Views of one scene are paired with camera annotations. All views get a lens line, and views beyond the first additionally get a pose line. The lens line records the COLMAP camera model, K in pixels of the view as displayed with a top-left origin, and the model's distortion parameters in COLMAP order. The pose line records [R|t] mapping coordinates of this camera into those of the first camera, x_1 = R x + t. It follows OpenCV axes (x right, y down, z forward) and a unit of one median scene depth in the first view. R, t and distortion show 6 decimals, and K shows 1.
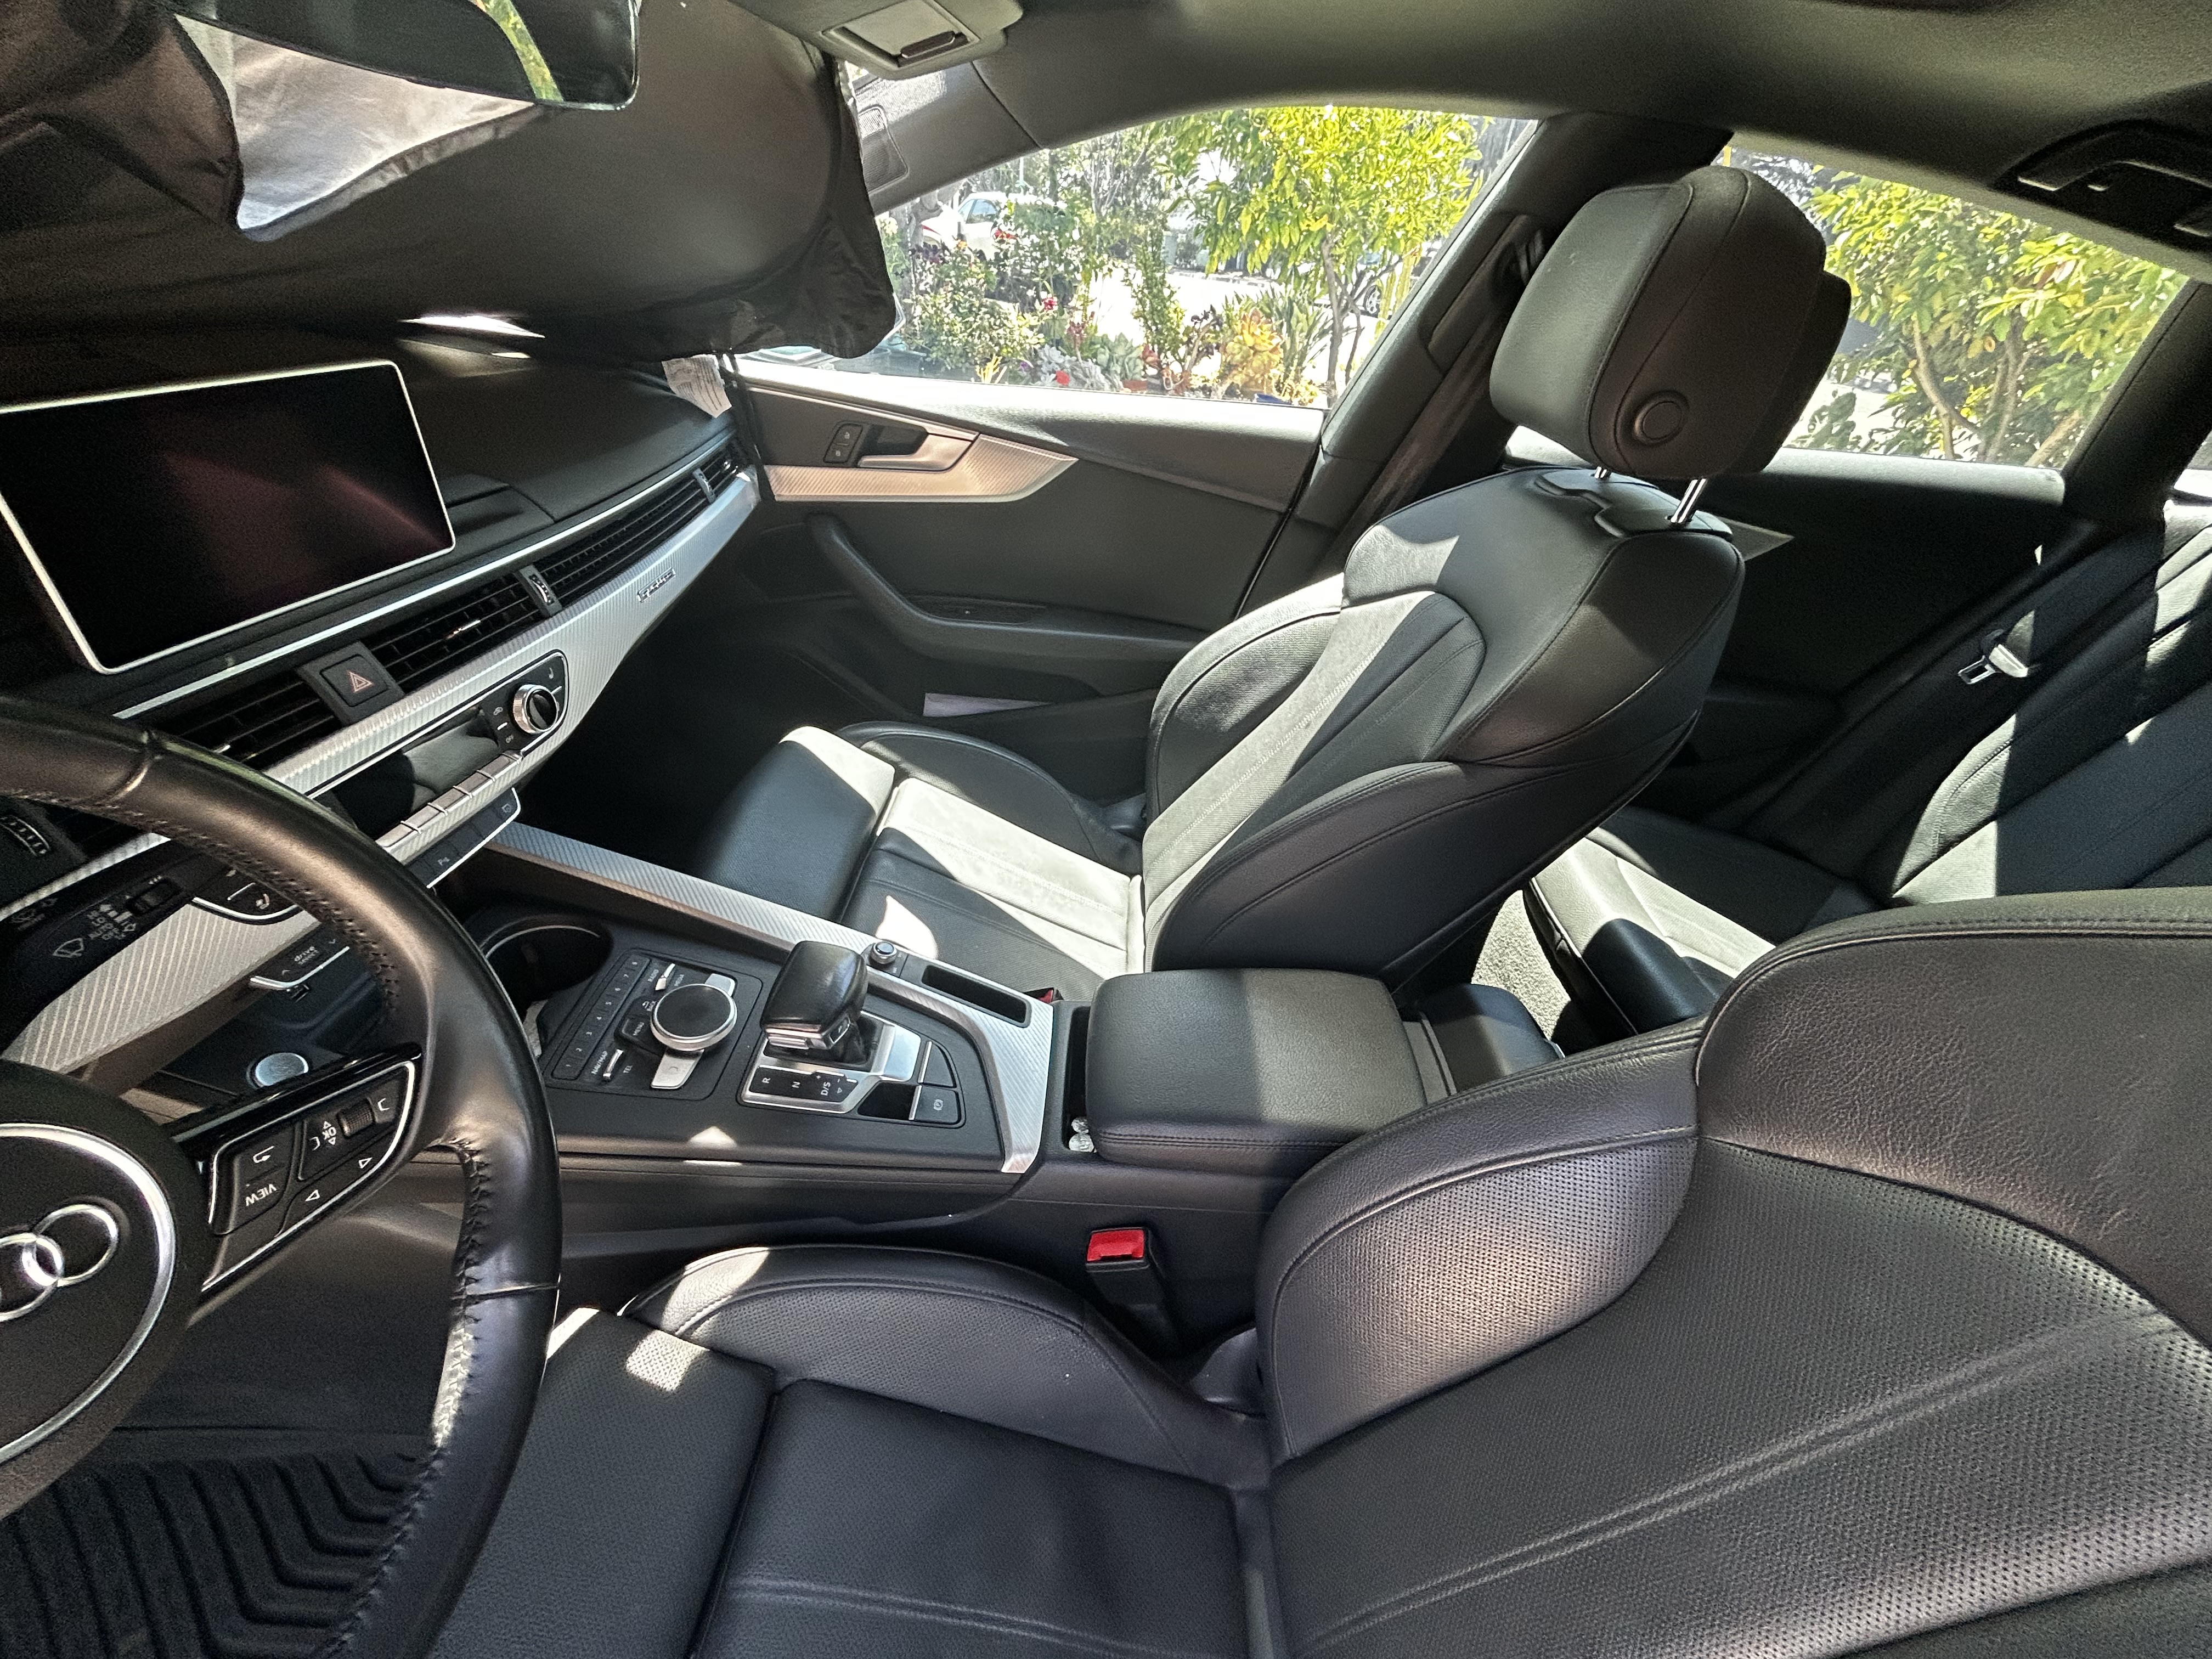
lens RADIAL K [[887.1, 0, 1137.5], [0, 887.1, 824.6], [0, 0, 1]] dist [0.003930, 0.000323]
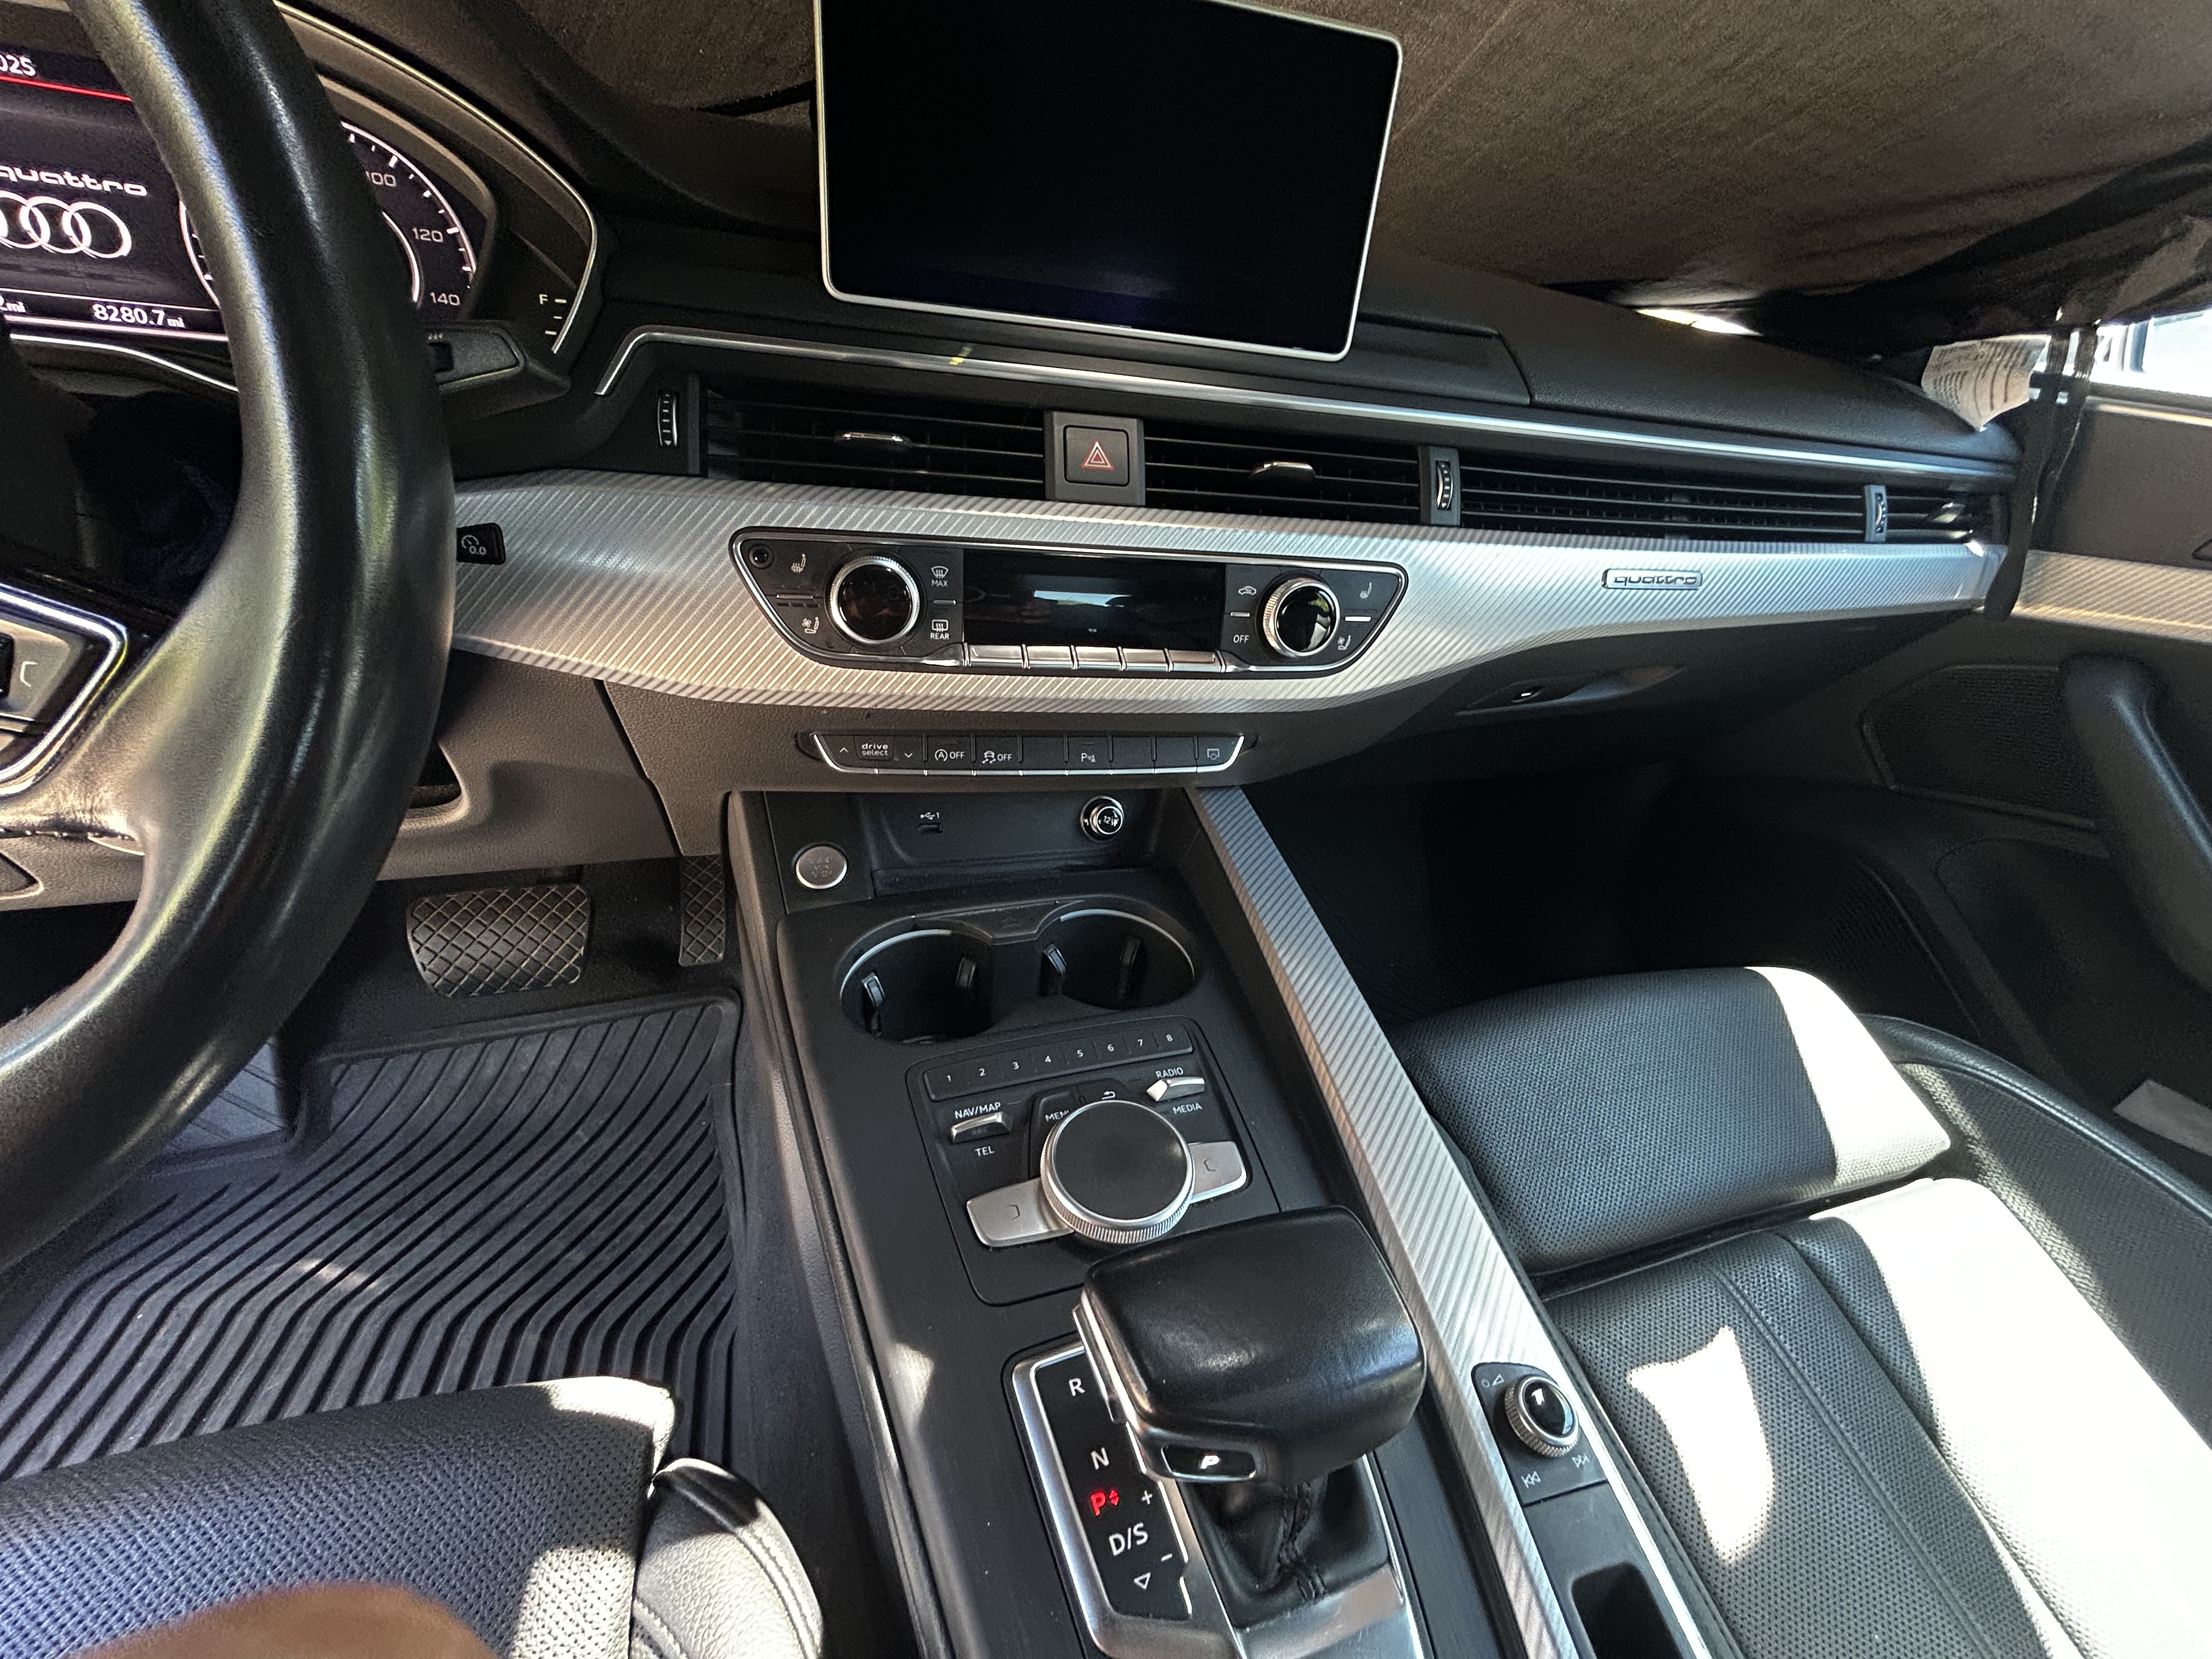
lens RADIAL K [[887.1, 0, 1137.5], [0, 887.1, 824.6], [0, 0, 1]] dist [0.003930, 0.000323]
pose [[0.338436, 0.337139, -0.878520, -0.093381], [-0.565857, 0.818865, 0.096258, -0.003634], [0.751842, 0.464540, 0.467906, 0.575598]]
